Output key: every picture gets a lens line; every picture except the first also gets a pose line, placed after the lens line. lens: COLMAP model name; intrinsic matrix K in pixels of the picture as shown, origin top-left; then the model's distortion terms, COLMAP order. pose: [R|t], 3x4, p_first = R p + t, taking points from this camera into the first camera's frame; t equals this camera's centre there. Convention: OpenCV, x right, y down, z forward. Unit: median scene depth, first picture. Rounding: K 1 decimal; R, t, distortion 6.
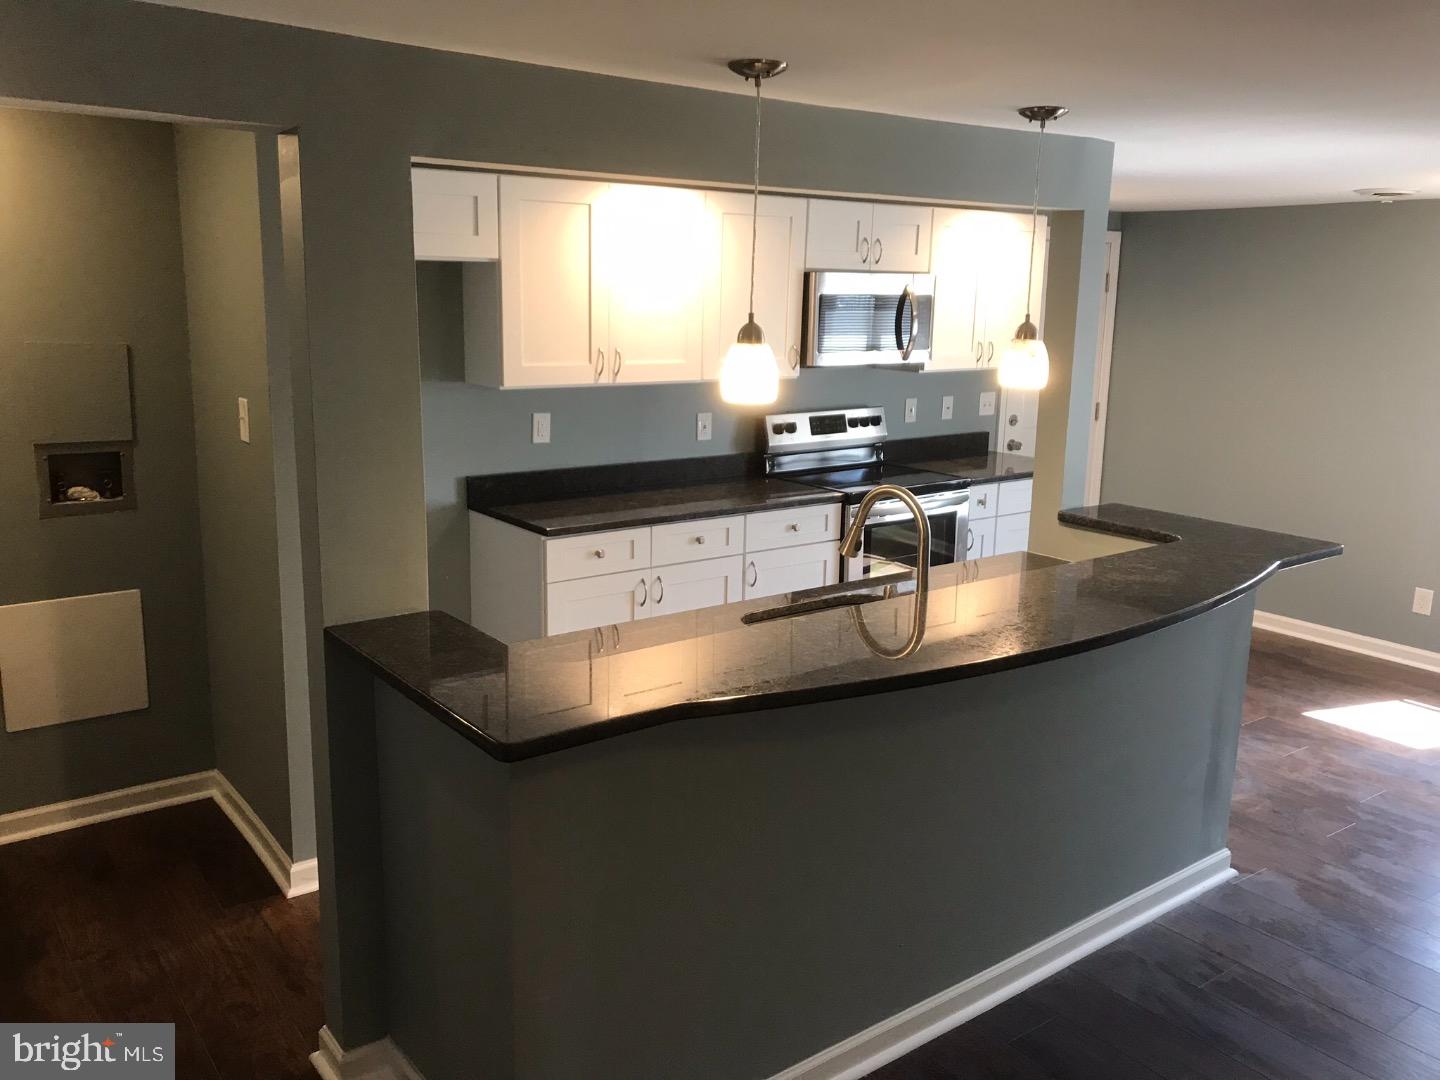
lens RADIAL K [[1188.1, 0, 697.5], [0, 1188.1, 535.4], [0, 0, 1]] dist [0.008514, -0.040669]
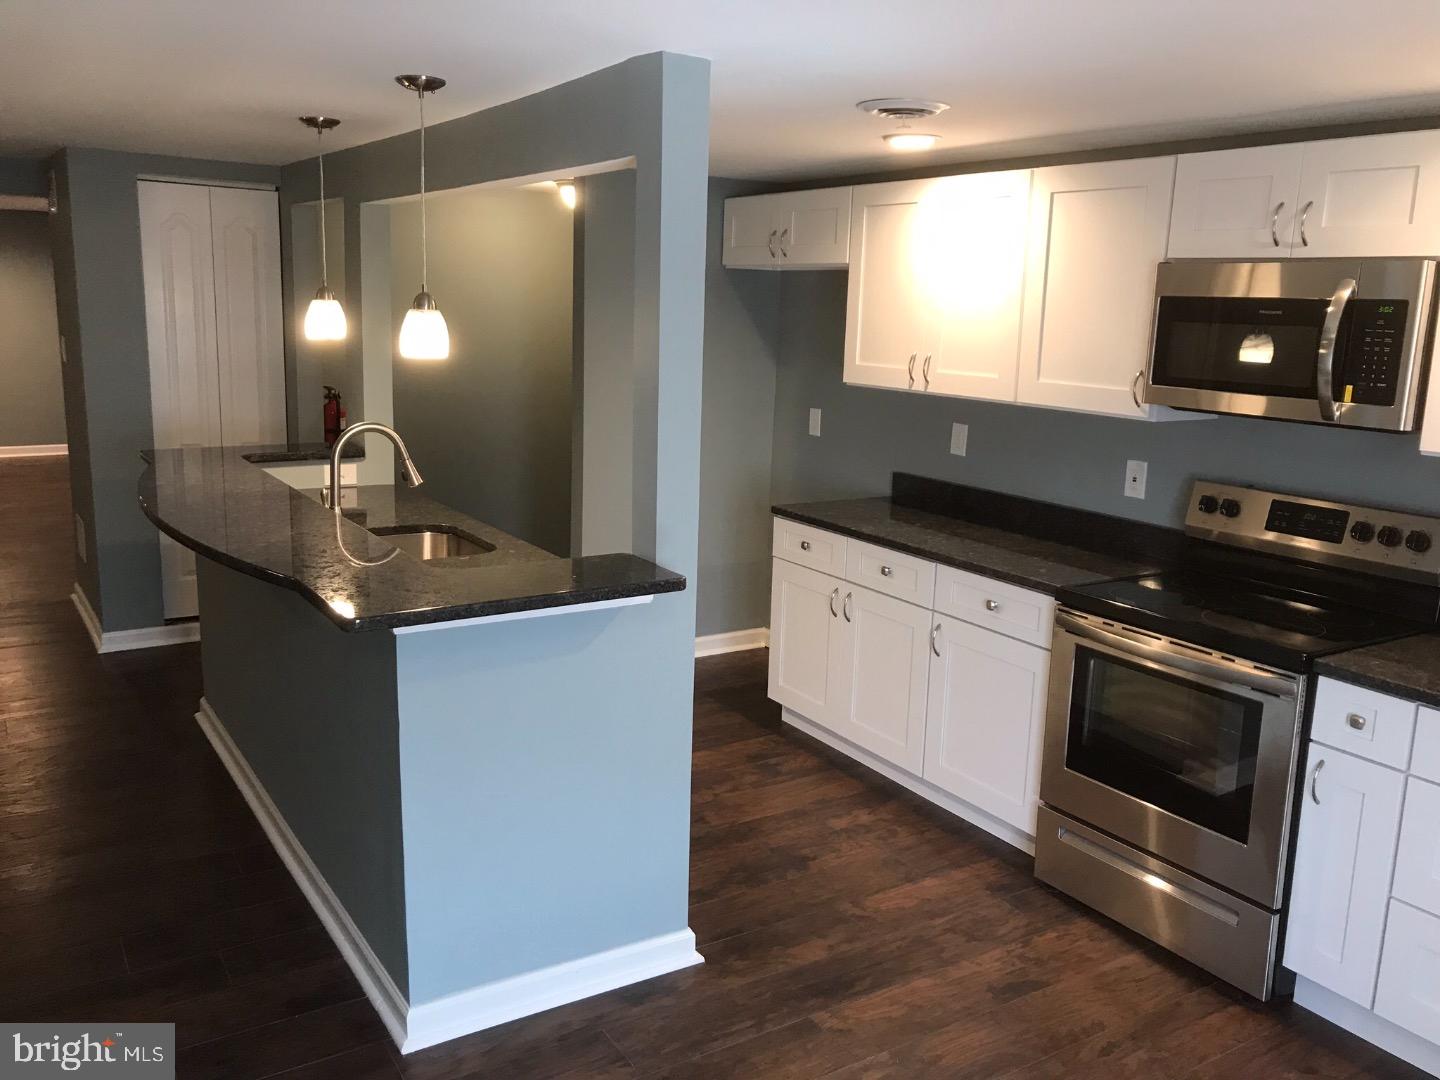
lens RADIAL K [[1188.1, 0, 697.5], [0, 1188.1, 535.4], [0, 0, 1]] dist [0.008514, -0.040669]
pose [[-0.059079, 0.180710, -0.981760, 0.831472], [-0.236262, 0.953005, 0.189635, -0.148564], [0.969892, 0.243156, -0.013608, 0.833131]]
